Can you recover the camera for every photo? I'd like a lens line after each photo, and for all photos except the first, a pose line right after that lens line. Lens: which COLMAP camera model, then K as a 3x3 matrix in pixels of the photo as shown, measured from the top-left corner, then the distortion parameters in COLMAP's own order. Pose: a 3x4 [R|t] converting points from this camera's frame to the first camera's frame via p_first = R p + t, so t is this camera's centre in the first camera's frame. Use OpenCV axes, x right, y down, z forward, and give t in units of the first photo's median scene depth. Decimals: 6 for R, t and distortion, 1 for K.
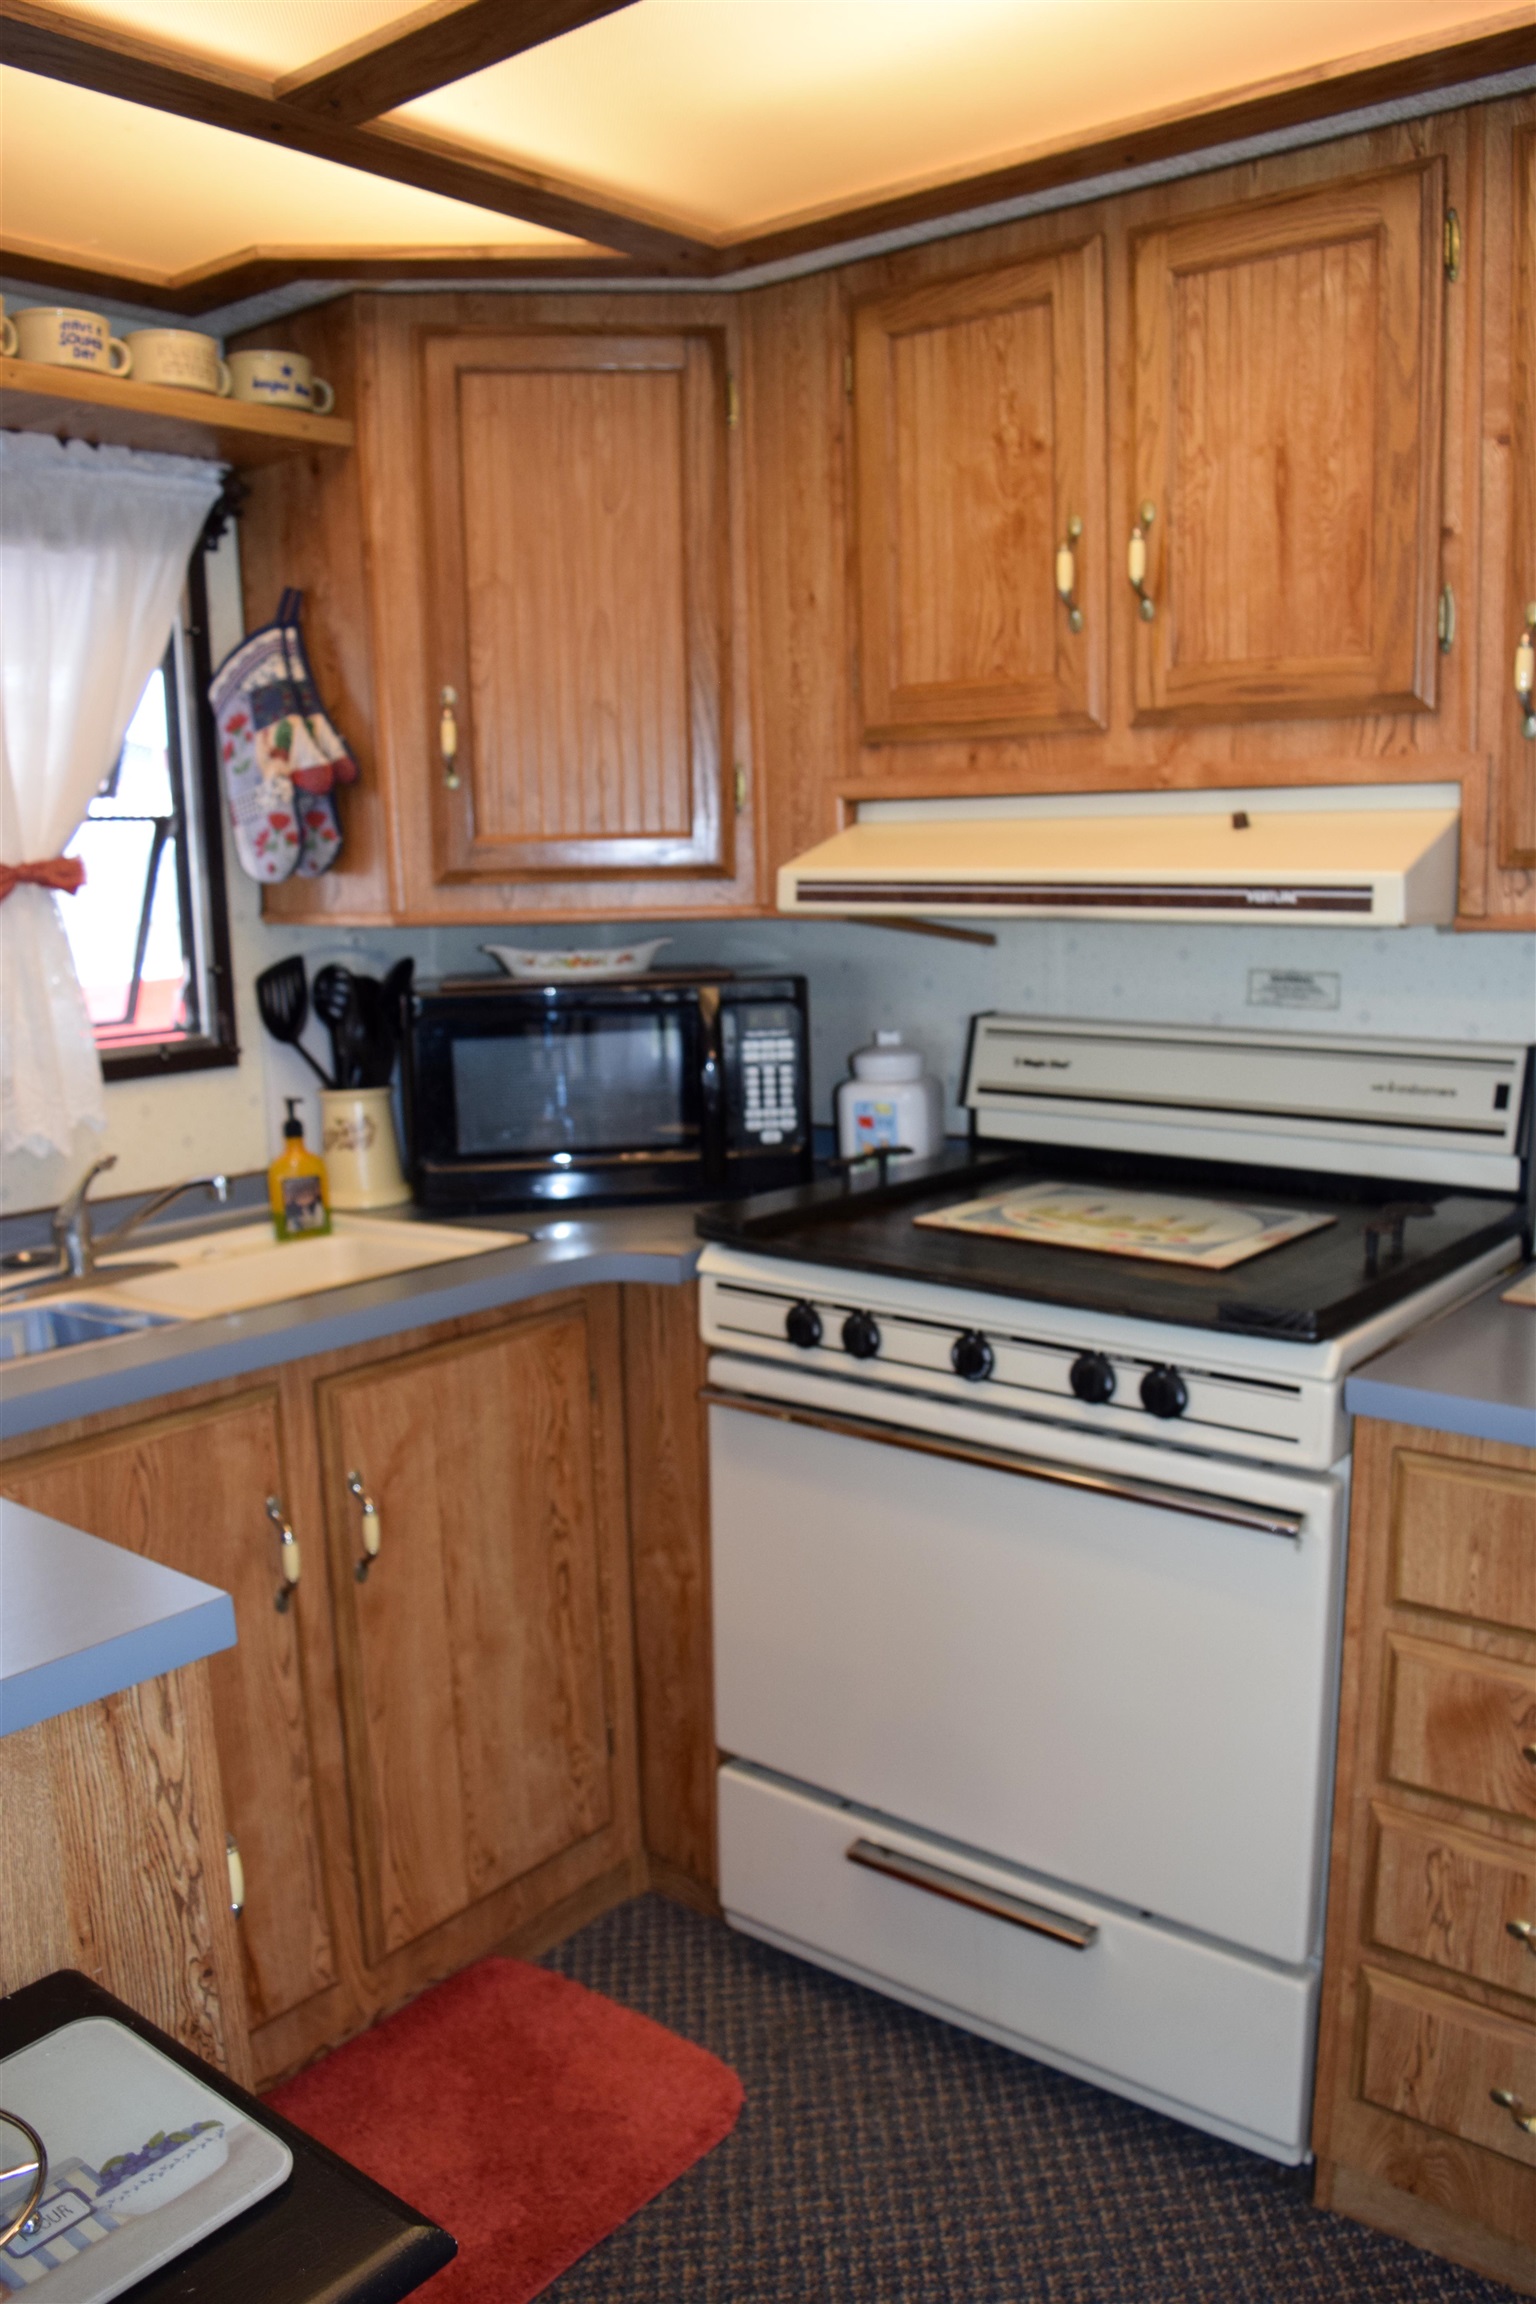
lens RADIAL K [[1794.7, 0, 791.6], [0, 1794.7, 1160.6], [0, 0, 1]] dist [-0.088362, 0.011977]
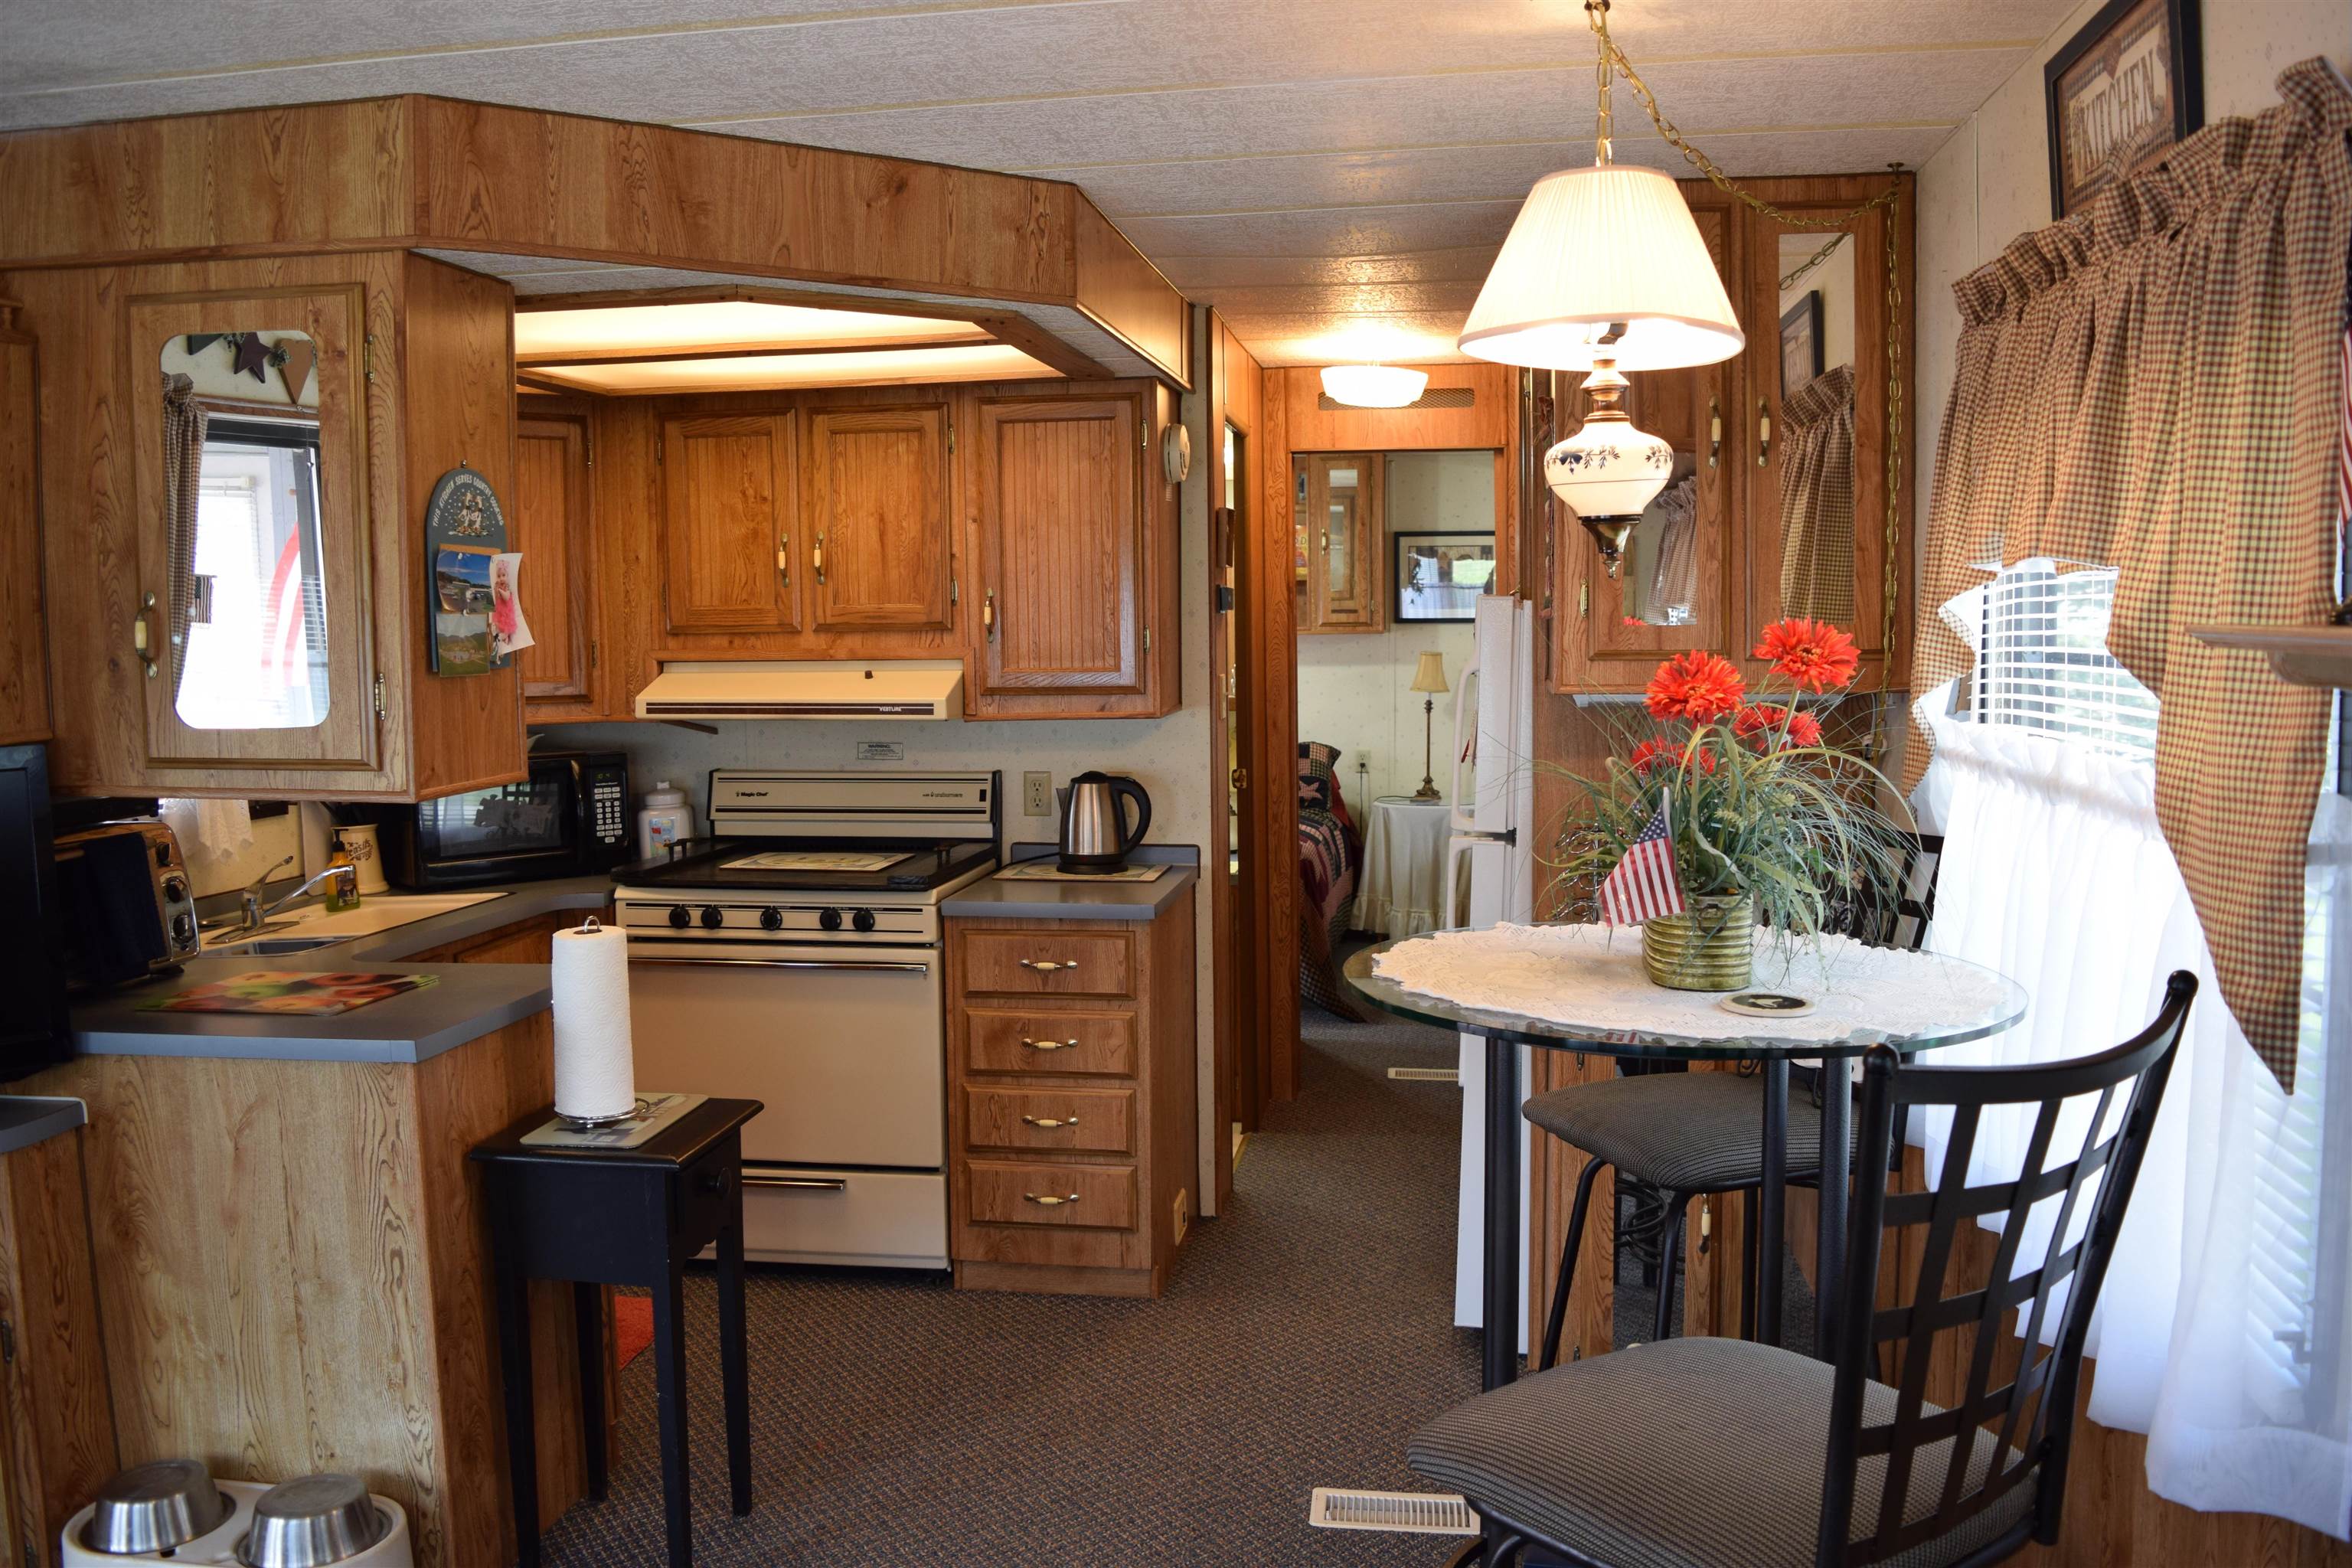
lens RADIAL K [[1844.5, 0, 1175.0], [0, 1844.5, 757.6], [0, 0, 1]] dist [-0.093466, 0.019568]
pose [[0.864181, -0.027475, 0.502430, -0.570198], [0.081142, 0.993049, -0.085260, 0.138972], [-0.496595, 0.114448, 0.860404, -1.151137]]
